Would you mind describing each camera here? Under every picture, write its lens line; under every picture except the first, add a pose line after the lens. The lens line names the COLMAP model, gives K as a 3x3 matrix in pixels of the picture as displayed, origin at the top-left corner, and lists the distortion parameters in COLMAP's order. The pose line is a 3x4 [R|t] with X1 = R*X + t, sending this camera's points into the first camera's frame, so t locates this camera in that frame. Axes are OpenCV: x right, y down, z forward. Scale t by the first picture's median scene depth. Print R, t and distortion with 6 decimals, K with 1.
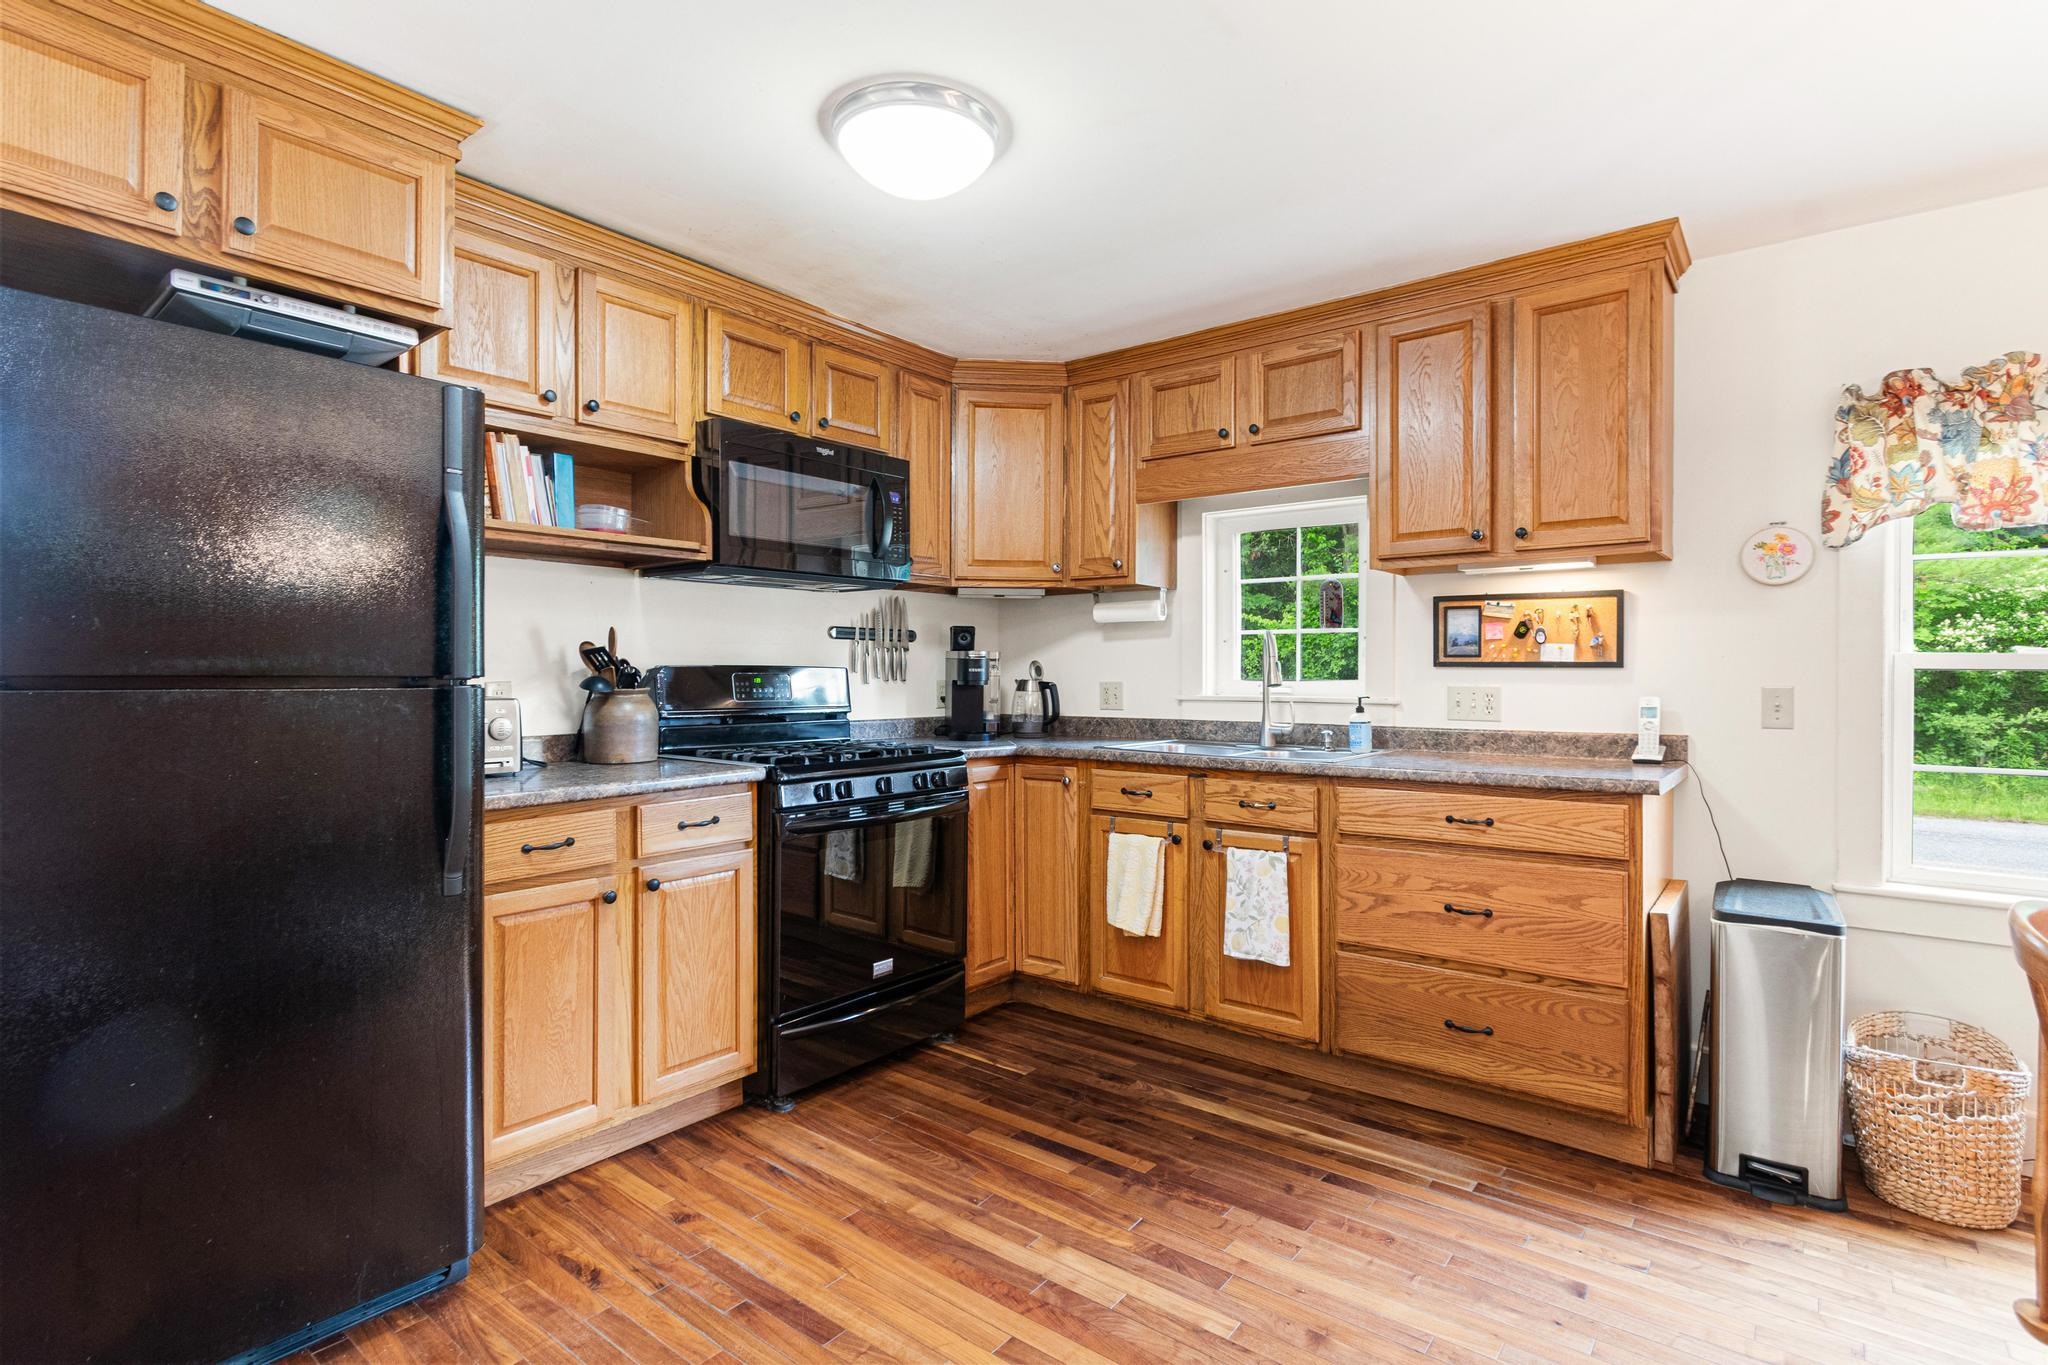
lens RADIAL K [[982.3, 0, 1032.5], [0, 982.3, 678.9], [0, 0, 1]] dist [0.000460, -0.001035]
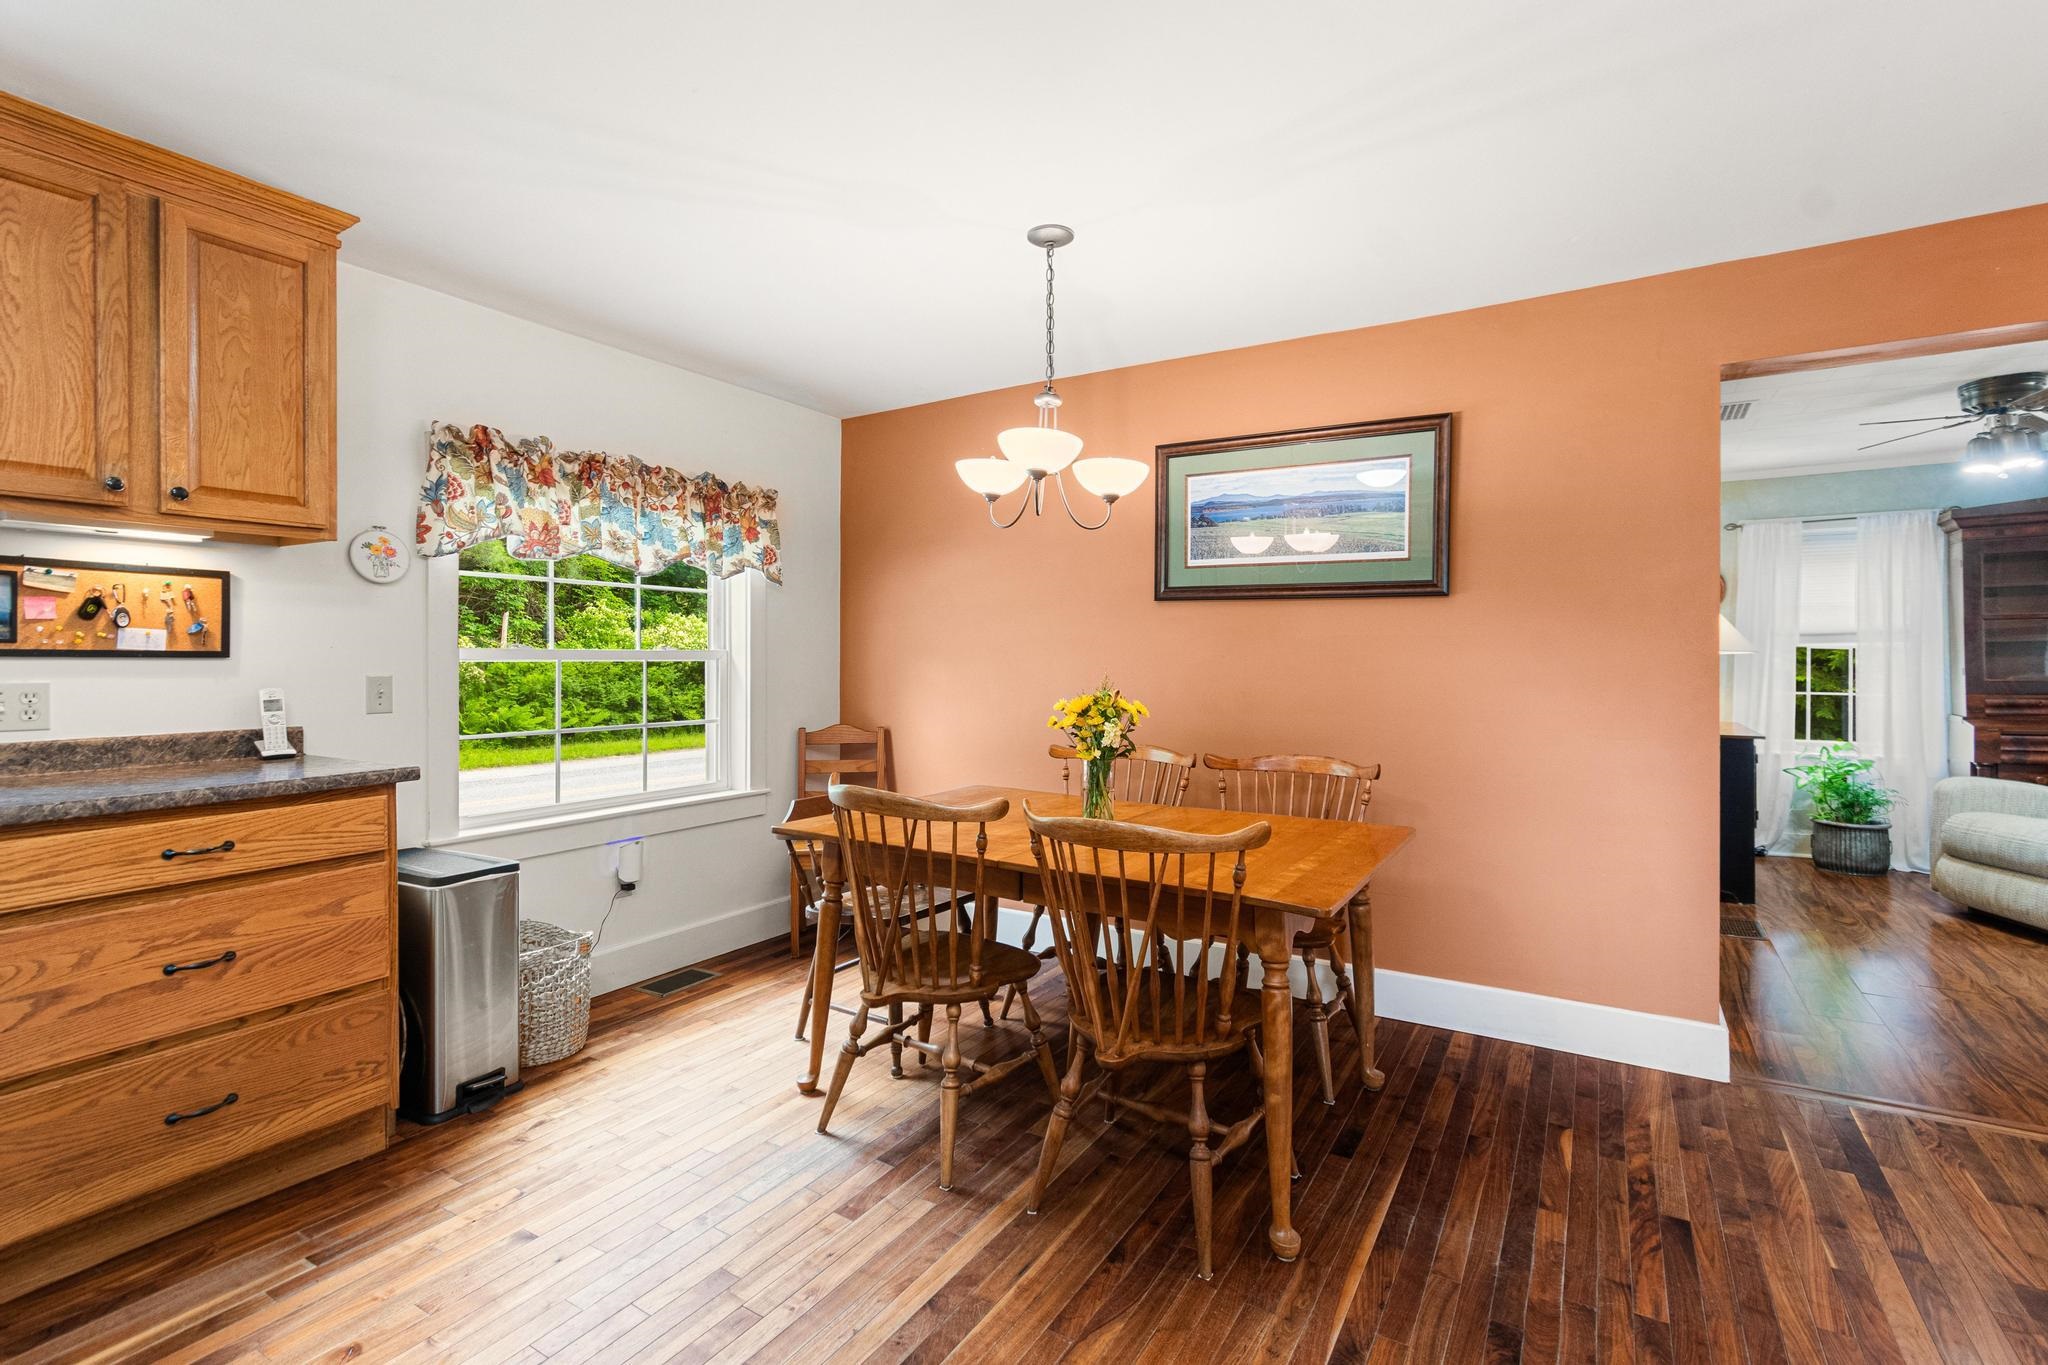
lens RADIAL K [[935.6, 0, 1032.8], [0, 935.6, 662.6], [0, 0, 1]] dist [0.001450, -0.000788]
pose [[-0.119625, -0.005130, 0.992806, -0.387231], [0.006957, 0.999958, 0.006005, -0.007865], [-0.992795, 0.007626, -0.119585, 0.413111]]
